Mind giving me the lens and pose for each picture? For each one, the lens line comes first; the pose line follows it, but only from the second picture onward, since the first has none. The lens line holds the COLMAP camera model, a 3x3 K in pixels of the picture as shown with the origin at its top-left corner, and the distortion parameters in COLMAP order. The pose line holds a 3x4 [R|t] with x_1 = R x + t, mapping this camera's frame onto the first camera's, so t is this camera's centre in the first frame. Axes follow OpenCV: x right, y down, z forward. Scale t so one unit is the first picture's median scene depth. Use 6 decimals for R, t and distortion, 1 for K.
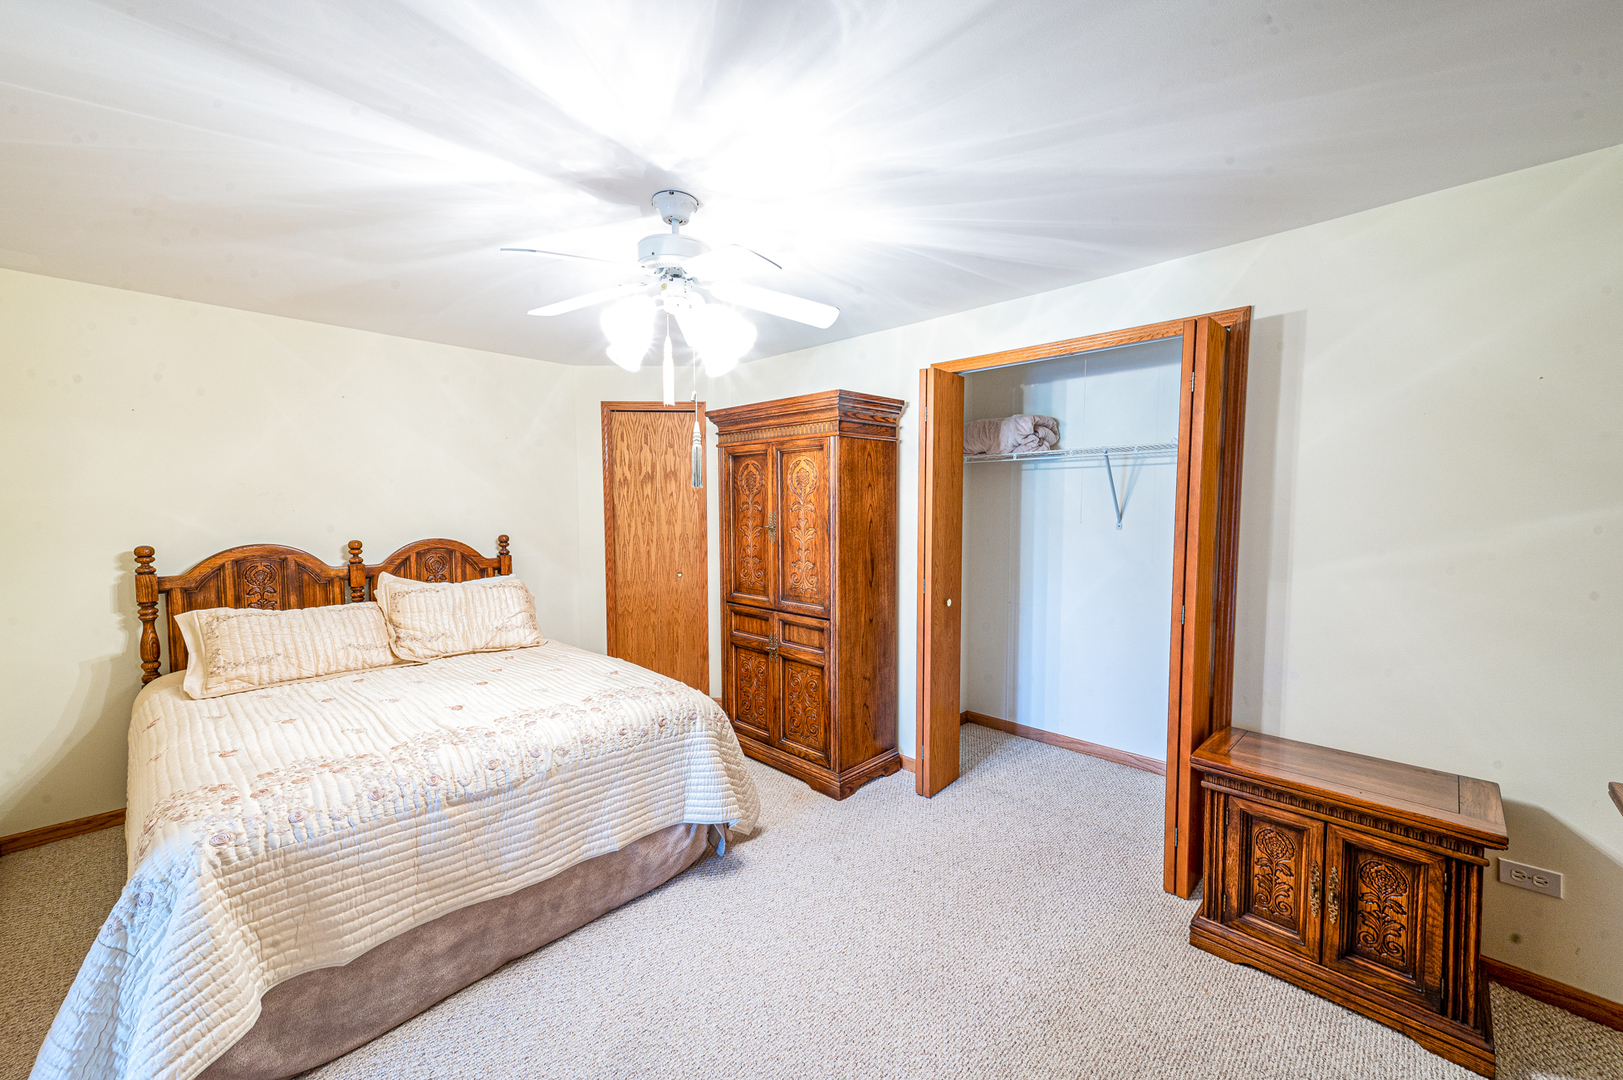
lens RADIAL K [[643.5, 0, 797.6], [0, 643.5, 536.6], [0, 0, 1]] dist [-0.003148, -0.000146]
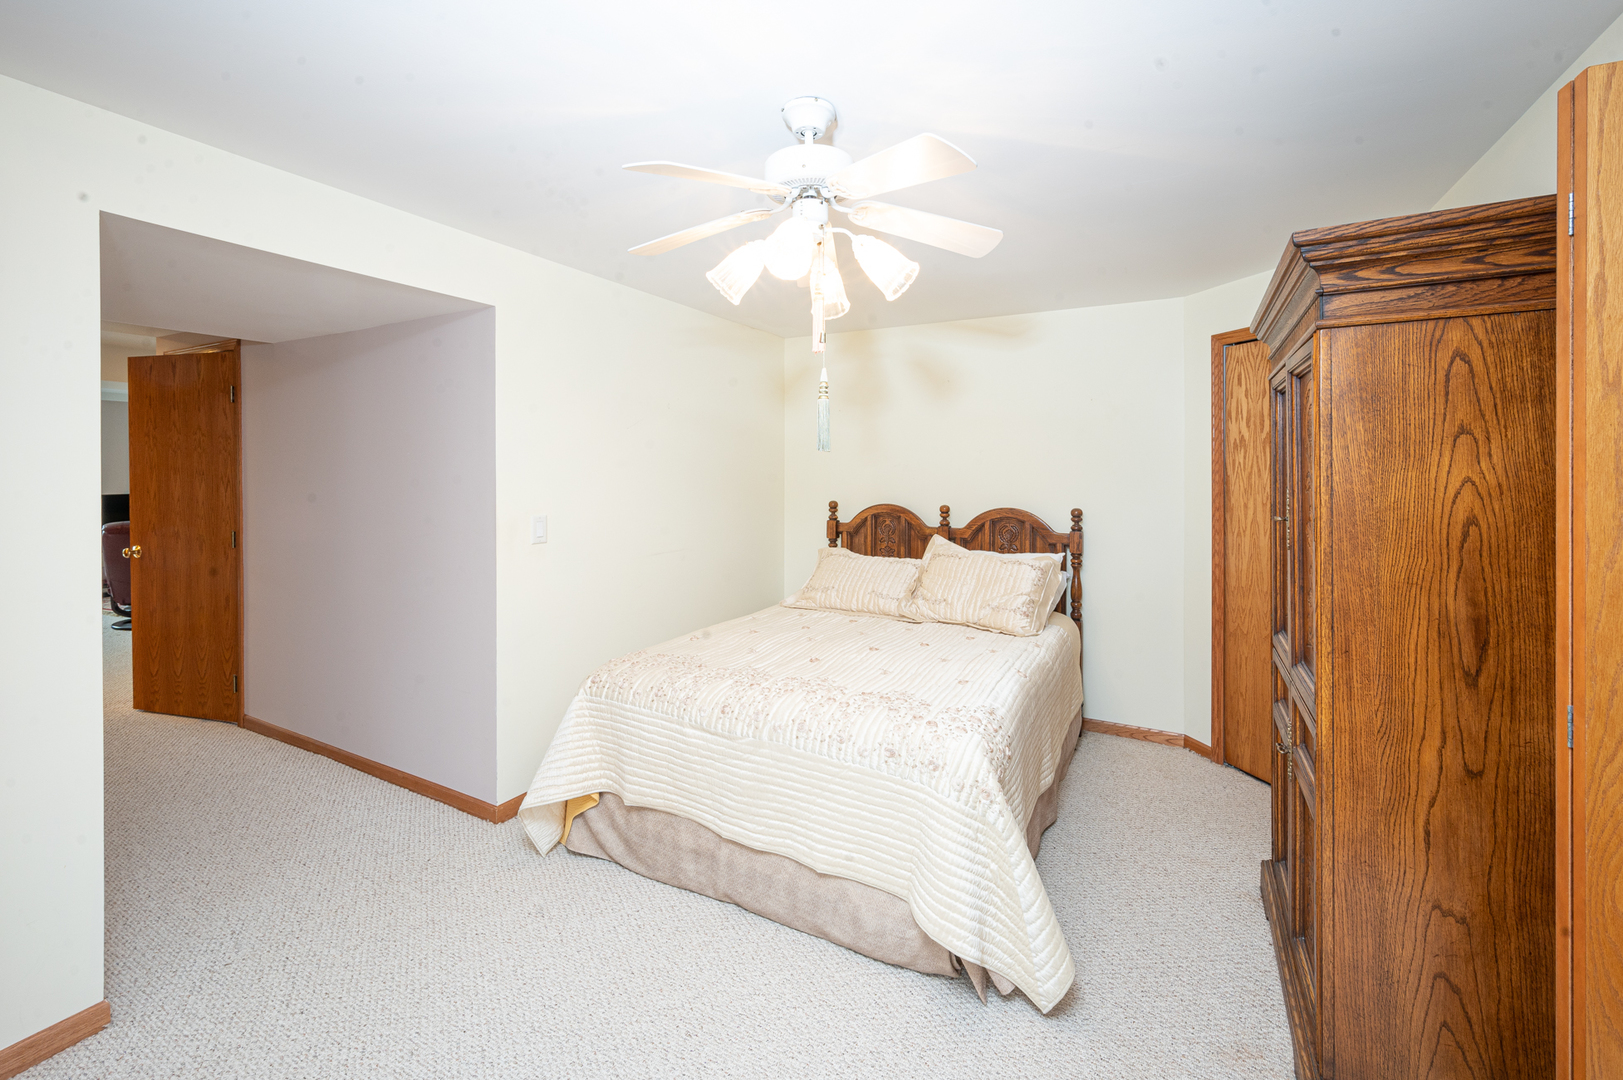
lens RADIAL K [[643.5, 0, 791.0], [0, 643.5, 469.3], [0, 0, 1]] dist [-0.003148, -0.000146]
pose [[0.268286, -0.001799, -0.963338, 0.322716], [-0.053731, 0.998414, -0.016828, -0.022600], [0.961840, 0.056276, 0.267764, 0.411122]]
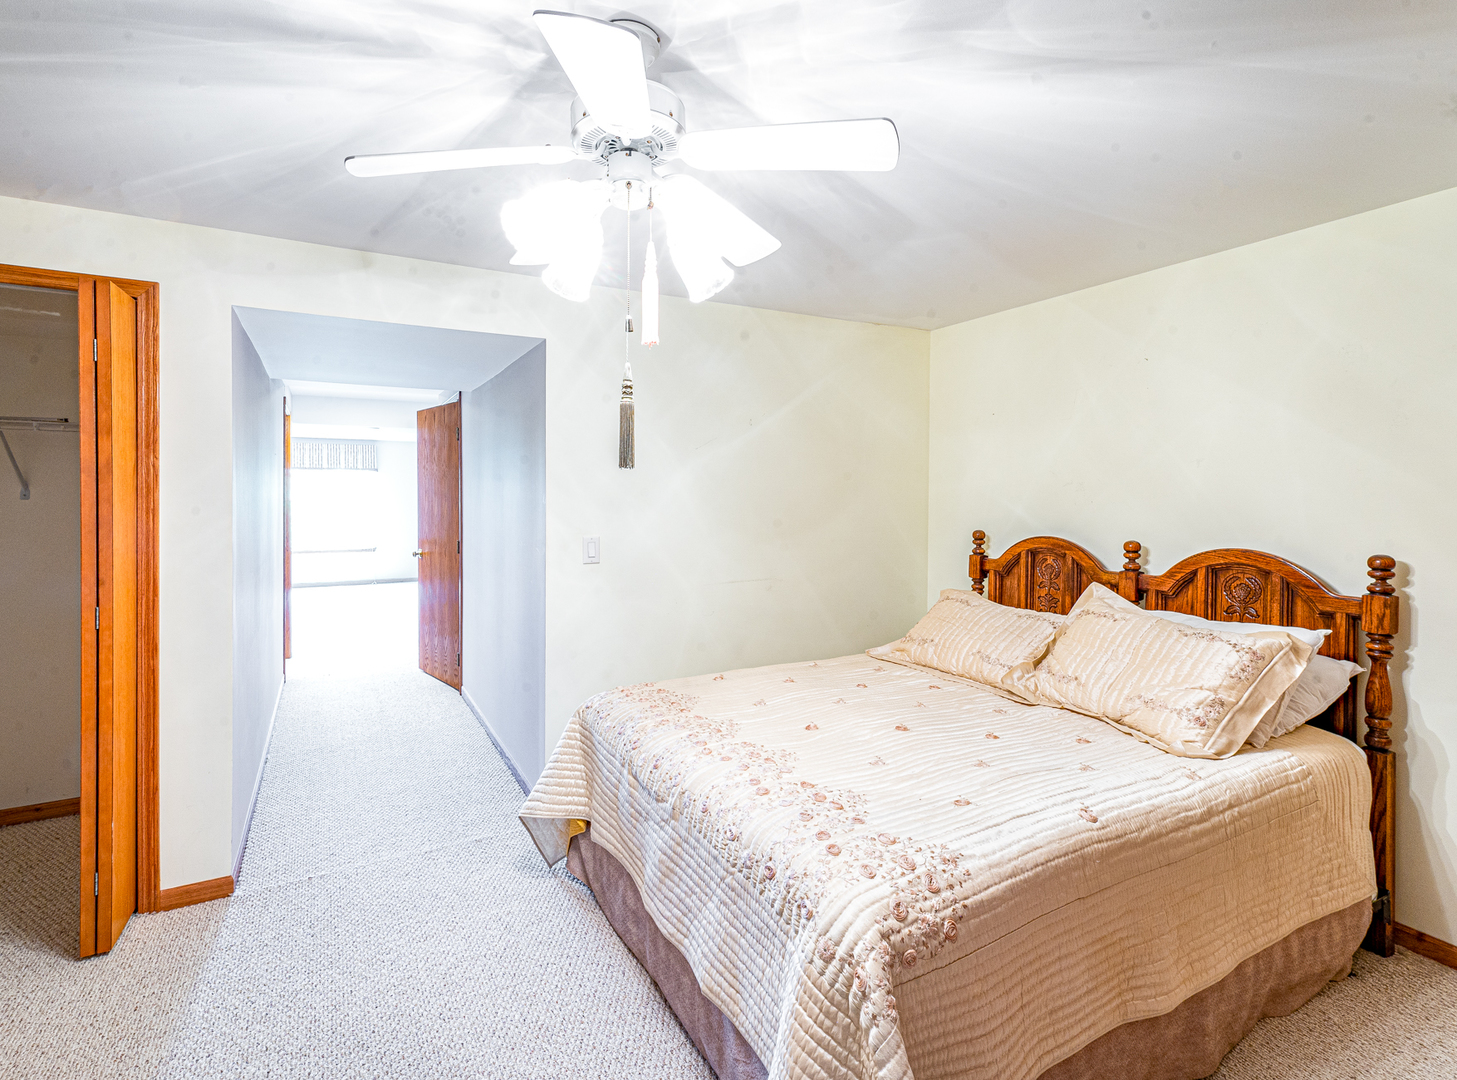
lens RADIAL K [[656.7, 0, 668.8], [0, 656.7, 500.5], [0, 0, 1]] dist [0.013494, 0.000025]
pose [[-0.304167, 0.011197, -0.952553, 0.239943], [-0.049372, 0.998402, 0.027502, -0.036088], [0.951338, 0.055395, -0.303128, 0.675105]]
